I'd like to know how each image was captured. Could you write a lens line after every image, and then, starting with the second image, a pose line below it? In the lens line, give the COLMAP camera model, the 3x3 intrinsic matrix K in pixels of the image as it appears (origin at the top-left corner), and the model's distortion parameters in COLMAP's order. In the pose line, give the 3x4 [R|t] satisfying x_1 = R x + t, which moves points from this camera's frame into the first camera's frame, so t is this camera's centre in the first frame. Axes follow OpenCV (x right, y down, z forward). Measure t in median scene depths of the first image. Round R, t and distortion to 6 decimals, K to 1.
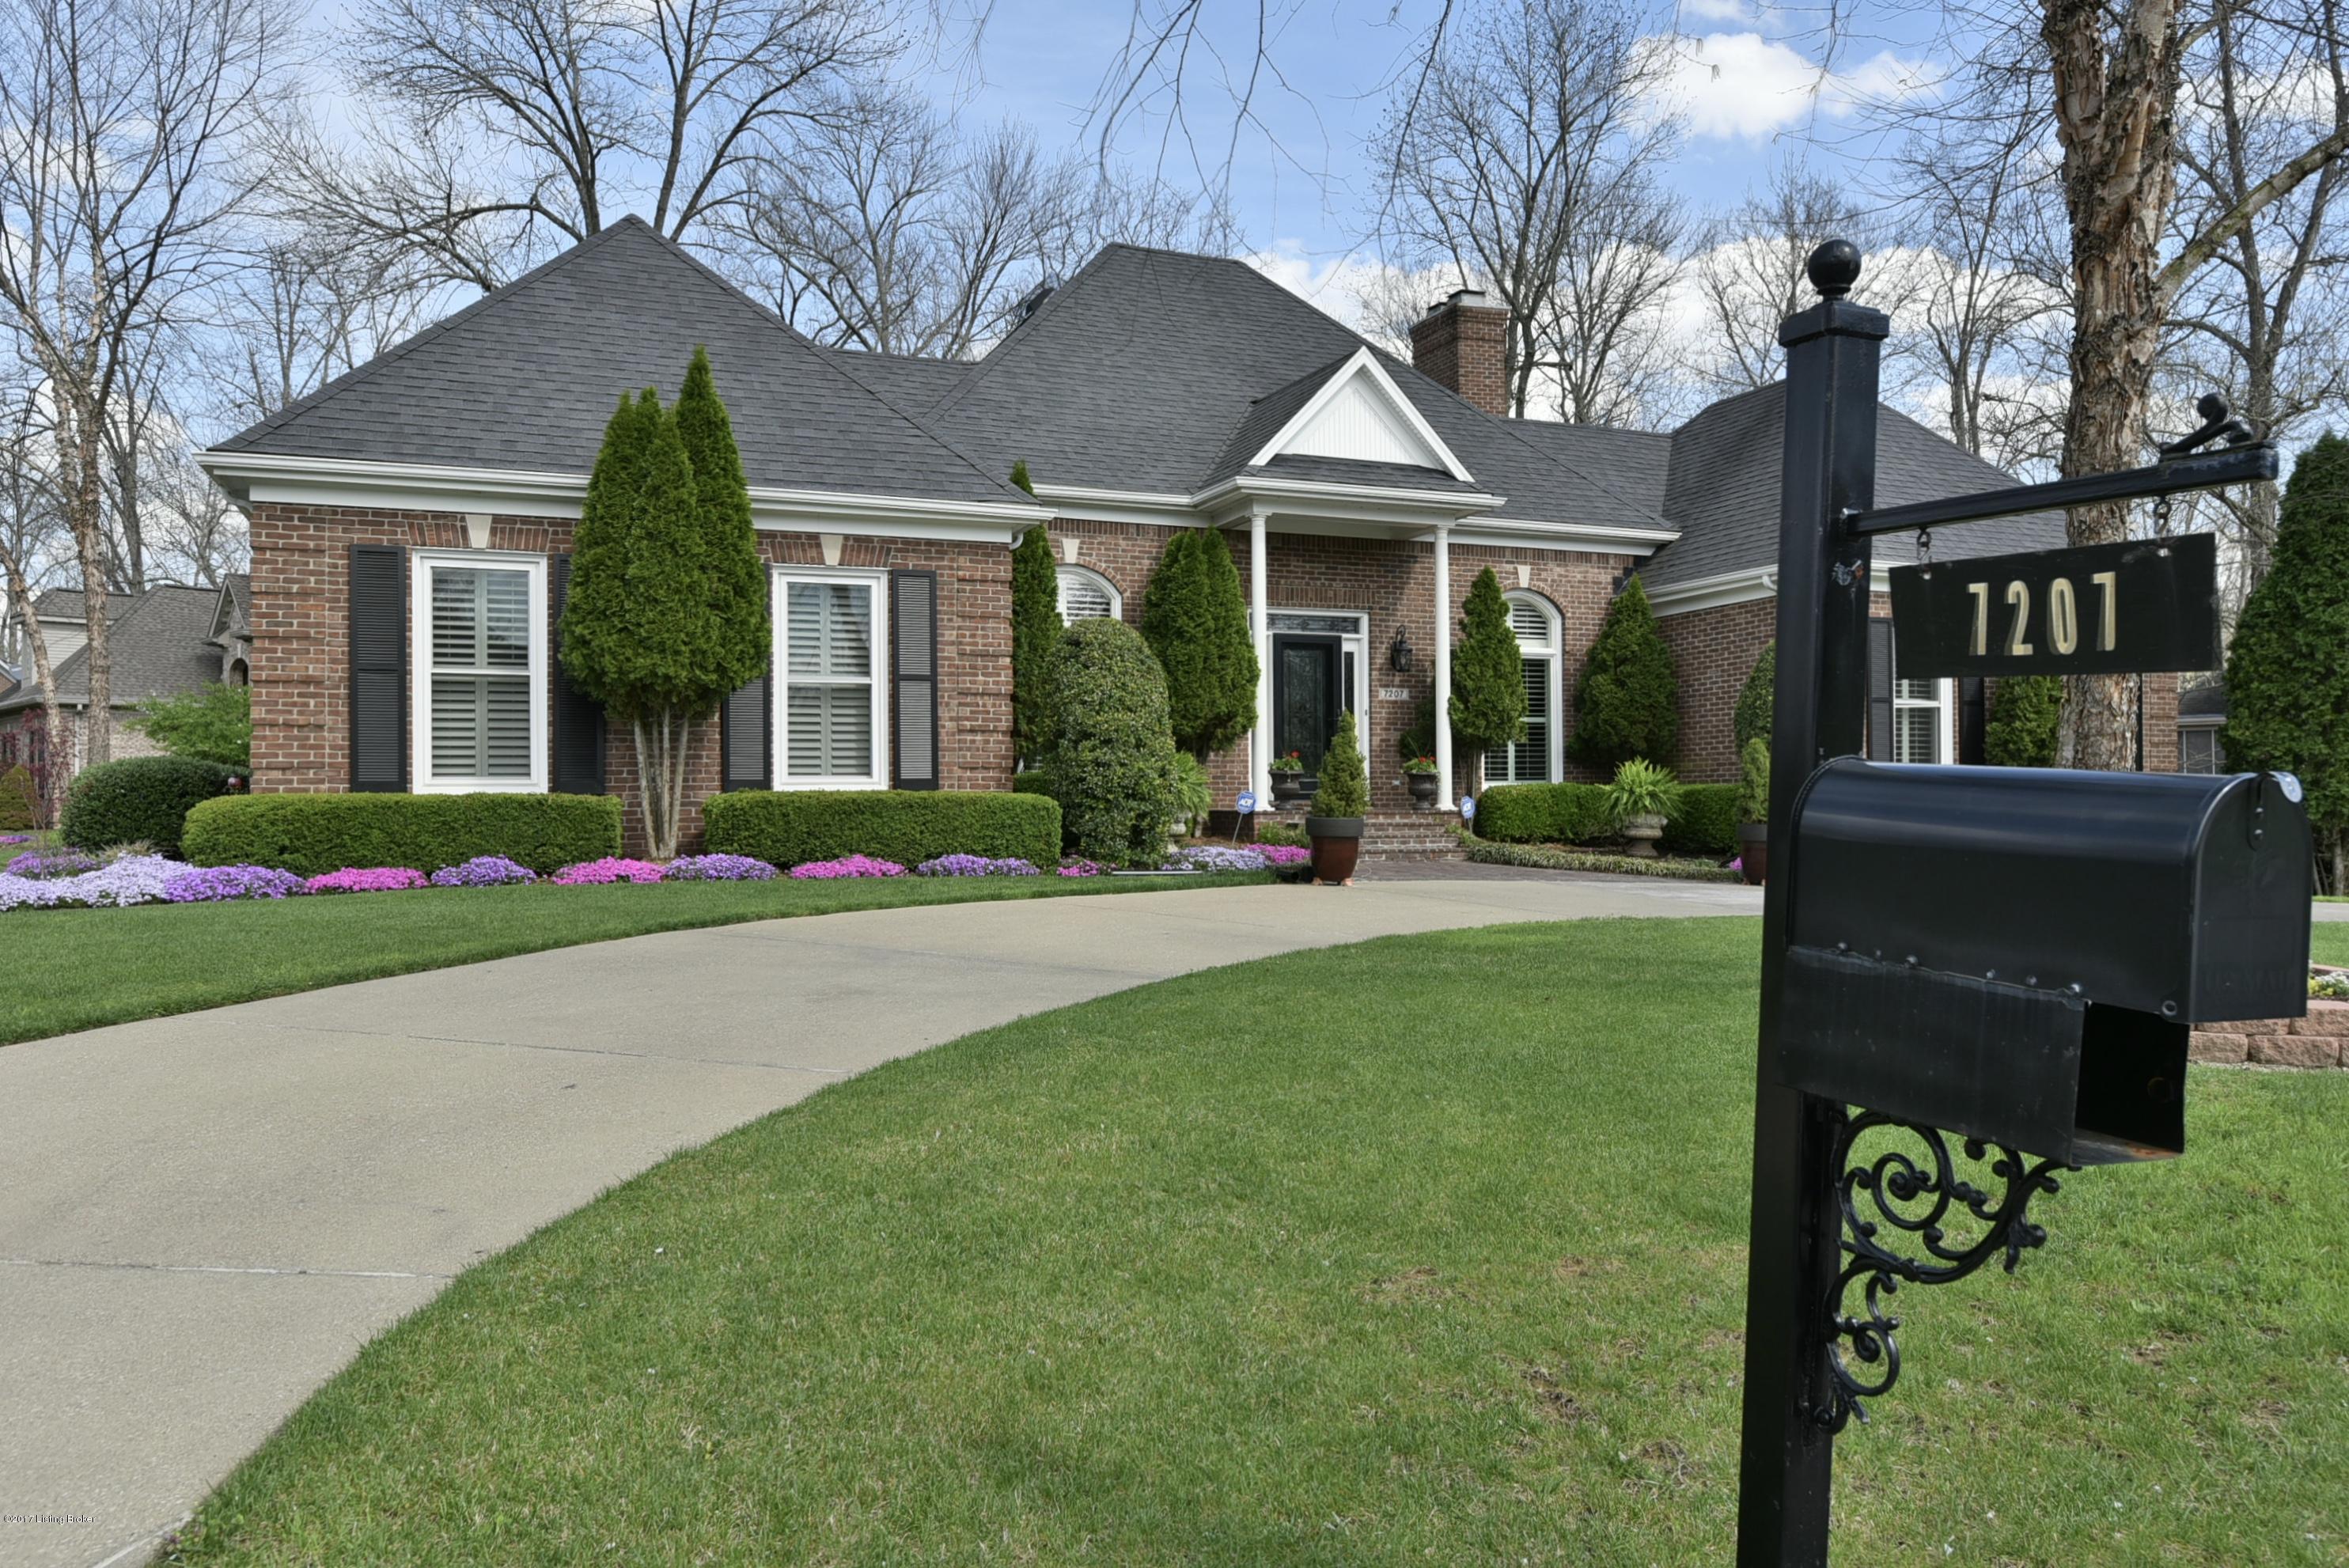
lens RADIAL K [[1612.6, 0, 1174.3], [0, 1612.6, 790.9], [0, 0, 1]] dist [-0.008494, -0.003600]
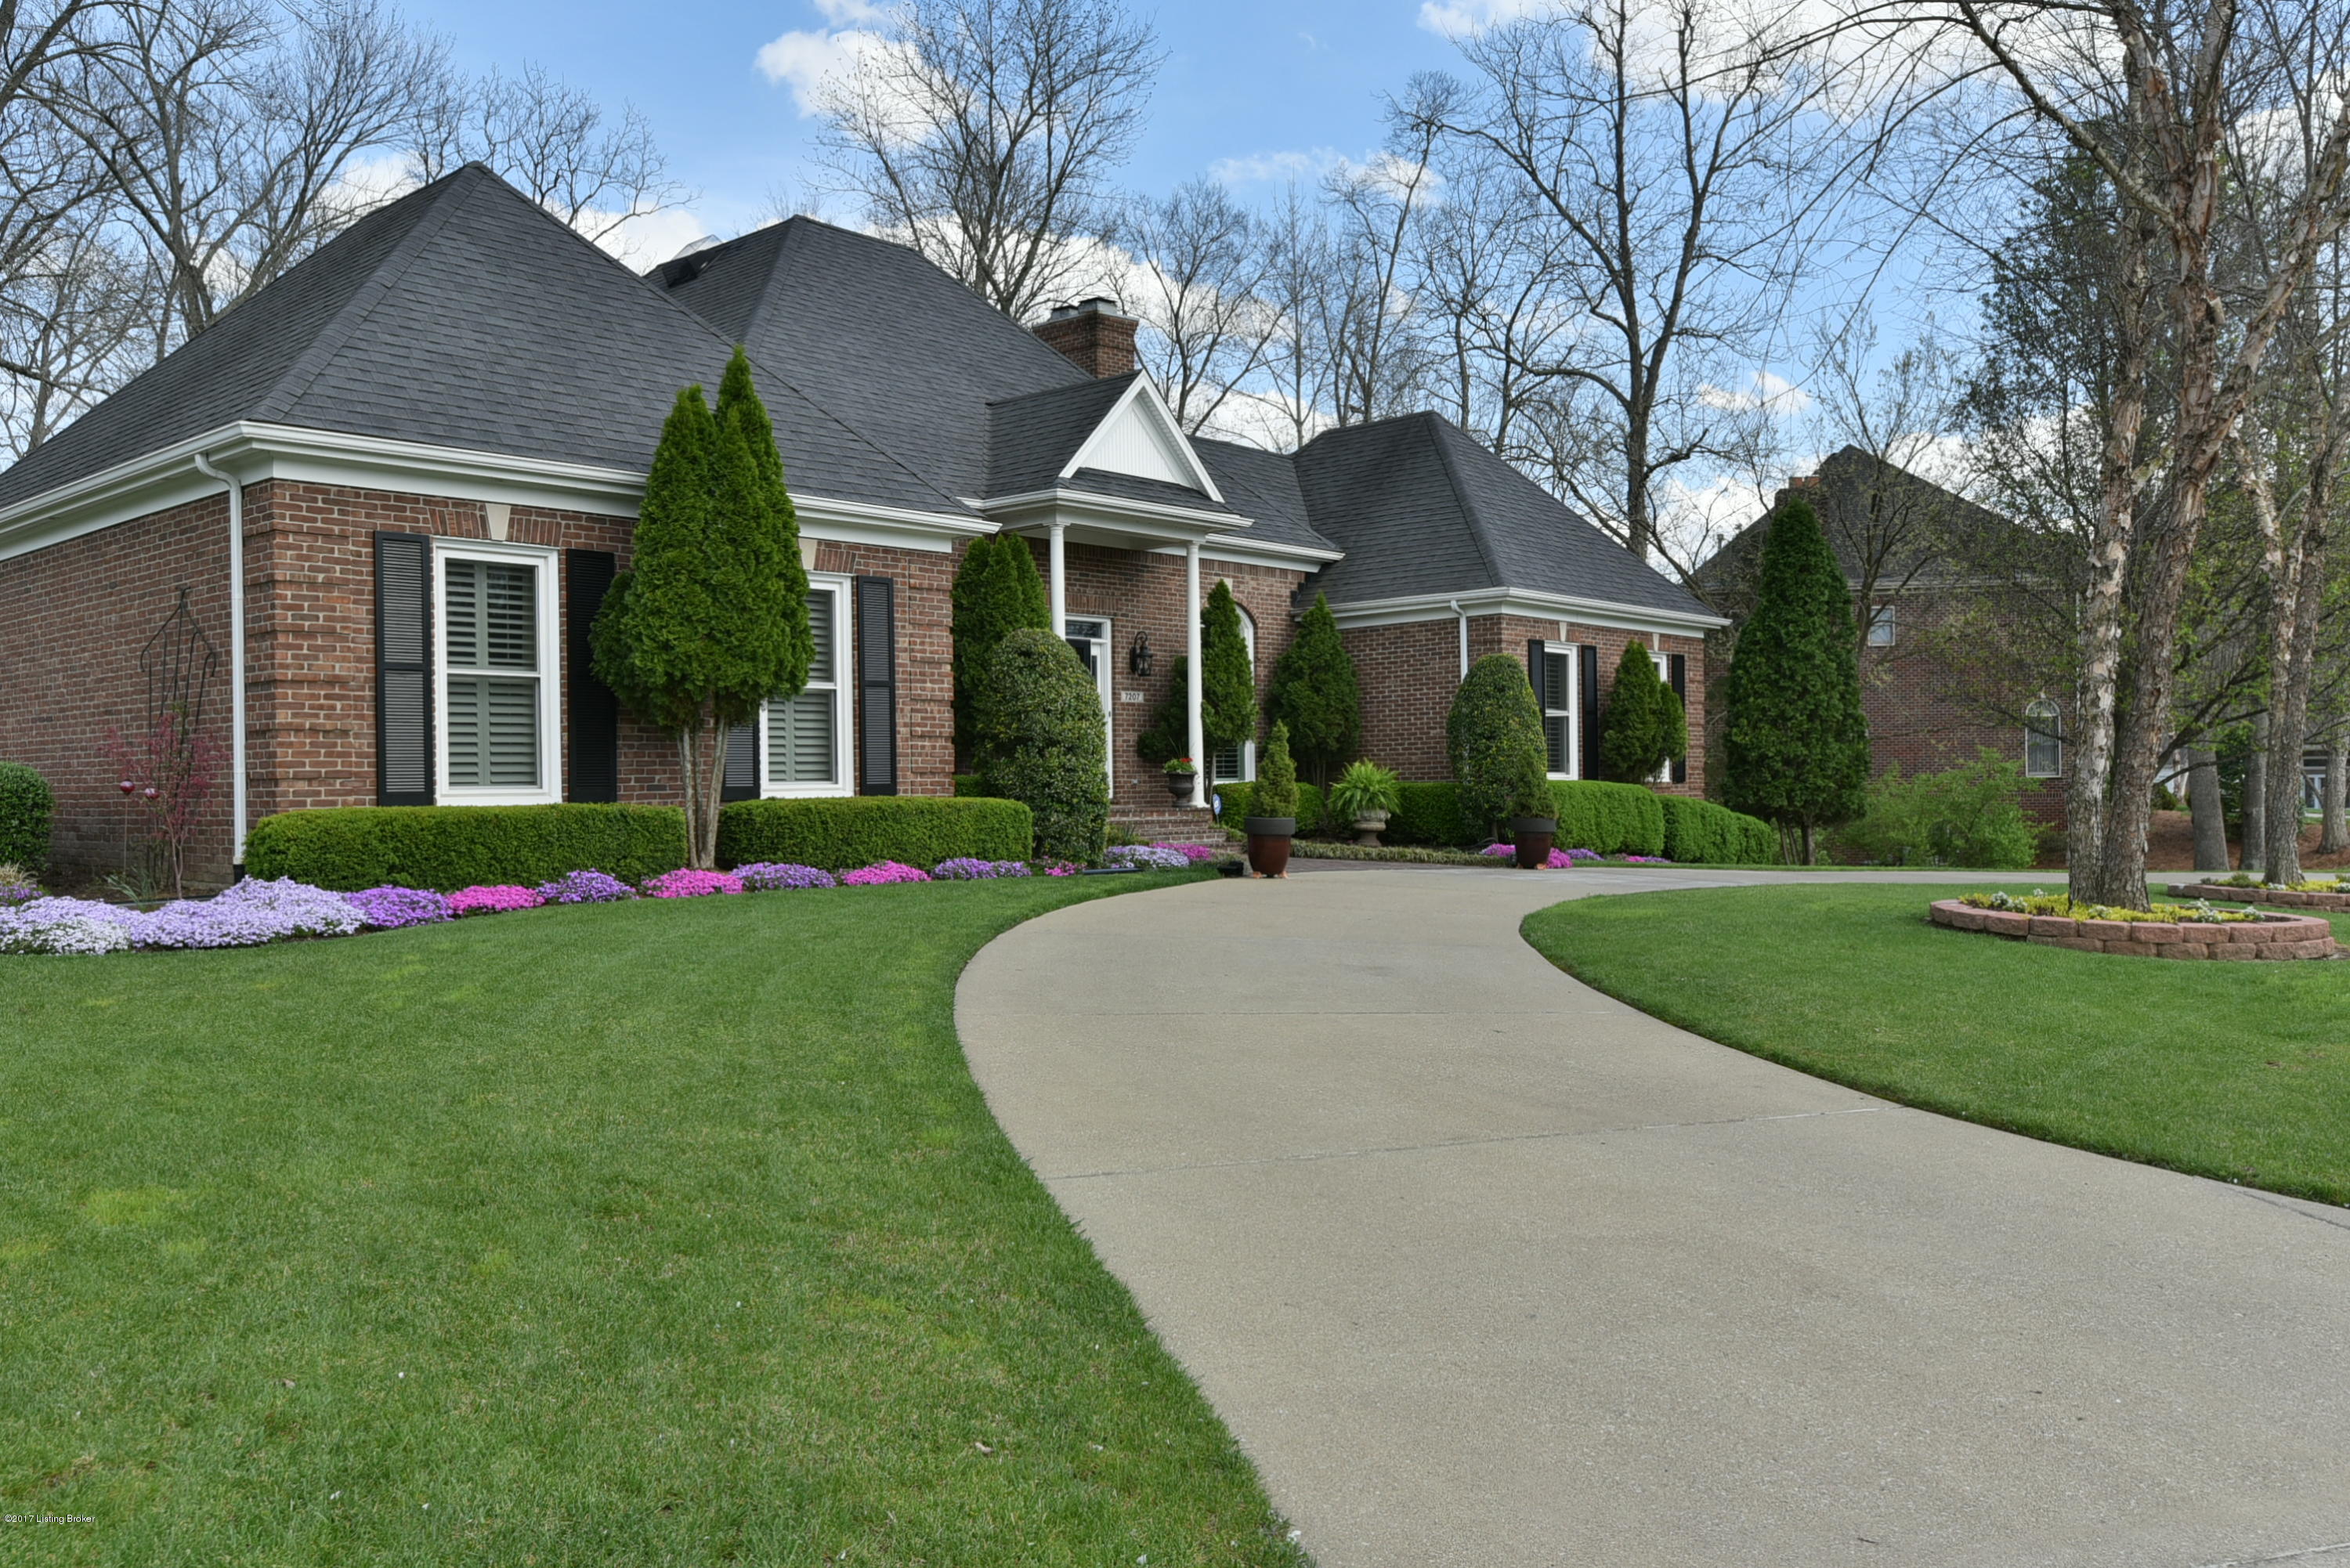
lens RADIAL K [[1788.6, 0, 1175.2], [0, 1788.6, 782.1], [0, 0, 1]] dist [0.001205, 0.001302]
pose [[0.904419, -0.004879, 0.426618, -0.464533], [0.003728, 0.999987, 0.003533, -0.011852], [-0.426630, -0.001604, 0.904425, -0.090546]]
